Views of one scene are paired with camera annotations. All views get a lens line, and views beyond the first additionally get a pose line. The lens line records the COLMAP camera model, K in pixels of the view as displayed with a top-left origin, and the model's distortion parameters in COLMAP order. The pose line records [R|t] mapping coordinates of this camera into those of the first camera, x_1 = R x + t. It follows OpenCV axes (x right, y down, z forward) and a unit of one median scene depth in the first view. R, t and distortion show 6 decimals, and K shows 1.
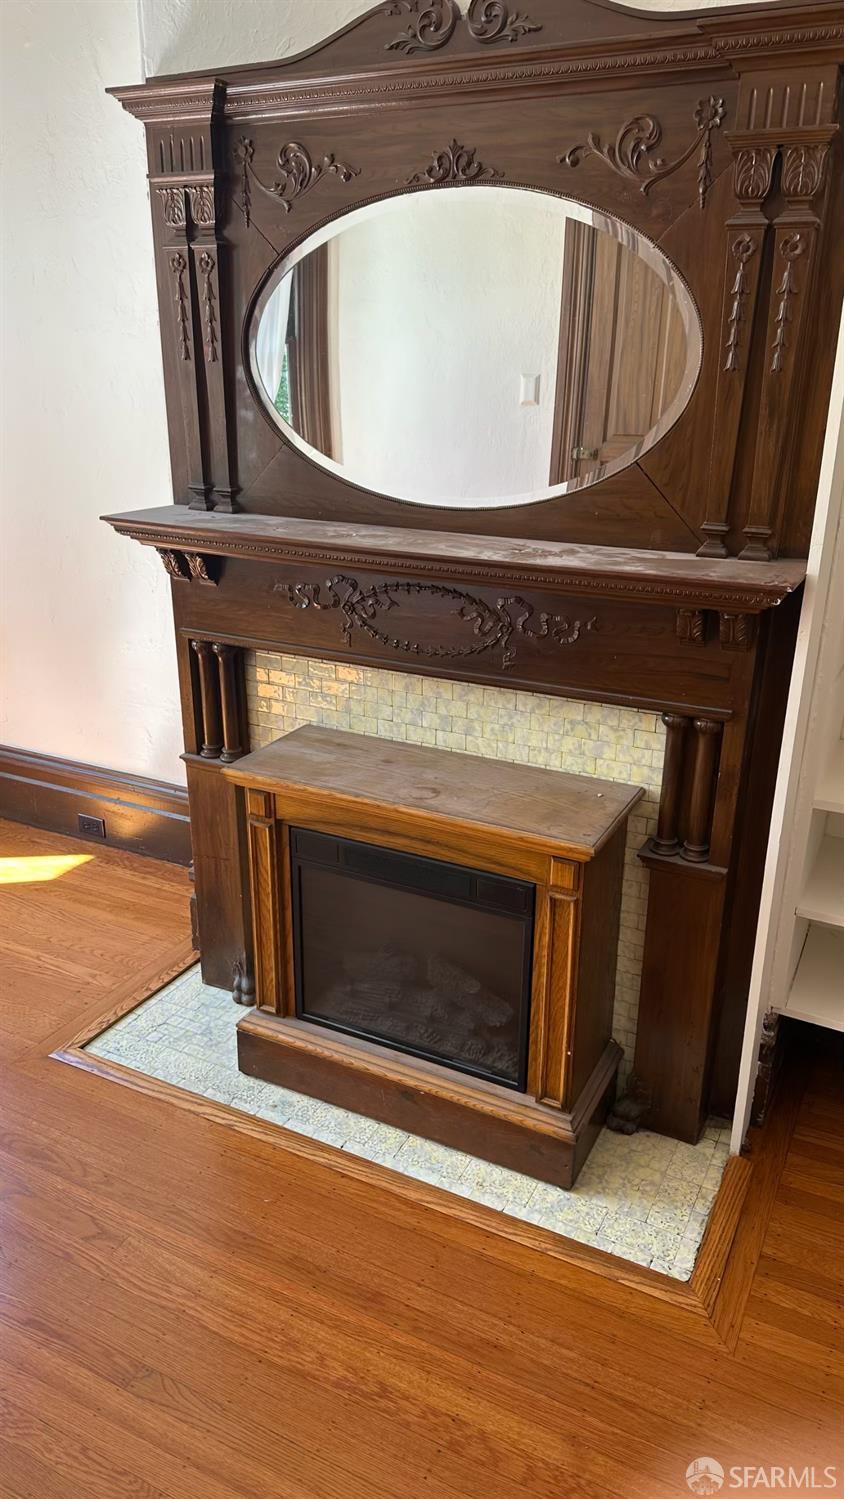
lens RADIAL K [[1040.7, 0, 422.0], [0, 1040.7, 749.5], [0, 0, 1]] dist [0.113901, -0.164791]
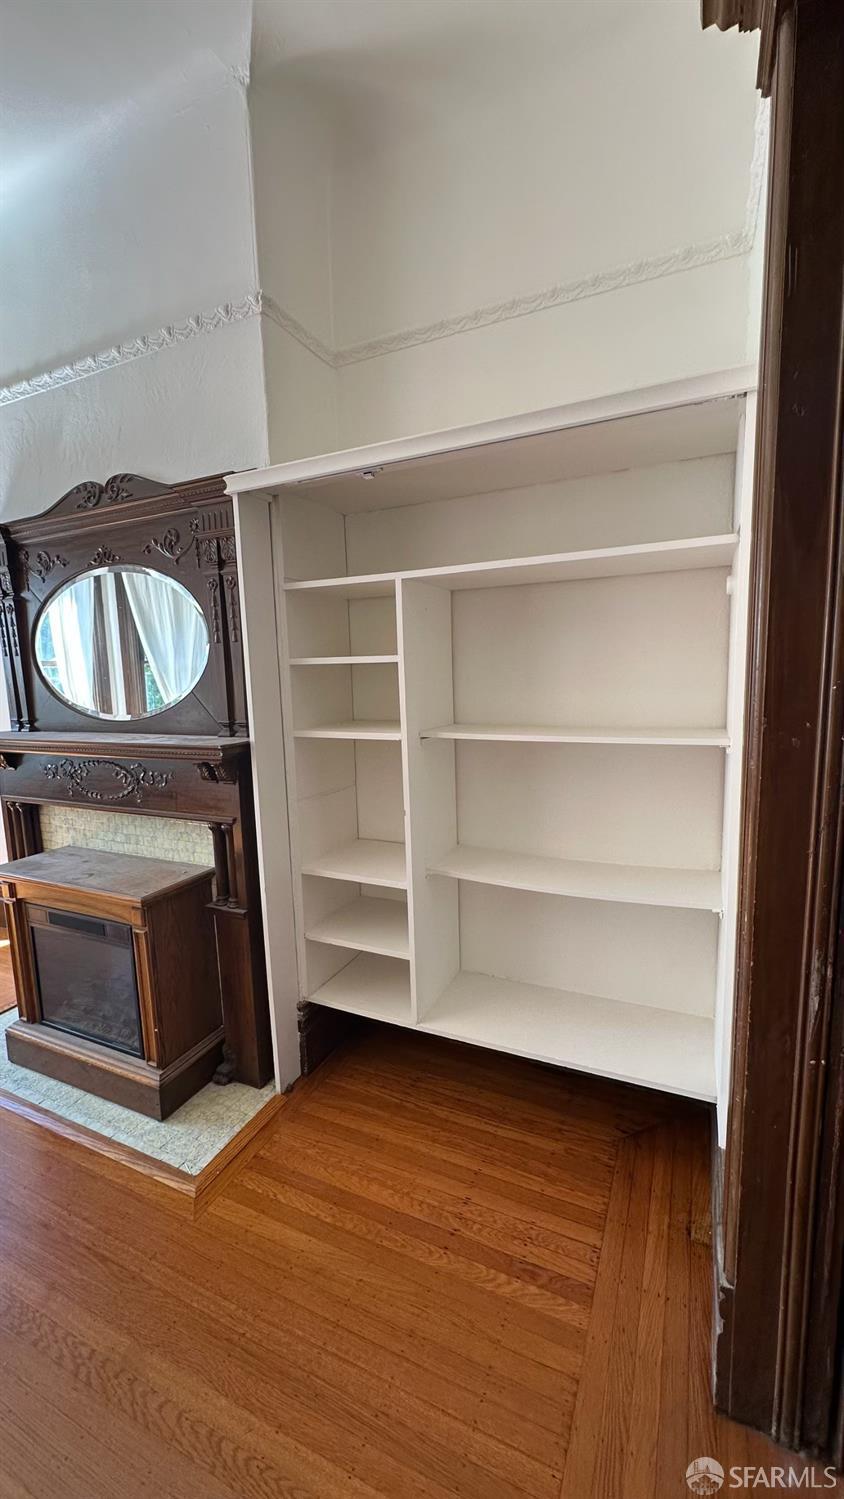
lens RADIAL K [[593.5, 0, 422.0], [0, 593.5, 749.5], [0, 0, 1]] dist [-0.001765, 0.000165]
pose [[0.998728, -0.045420, 0.021901, 0.513803], [0.049240, 0.972067, -0.229481, 0.084367], [-0.010866, 0.230267, 0.973067, -0.022041]]
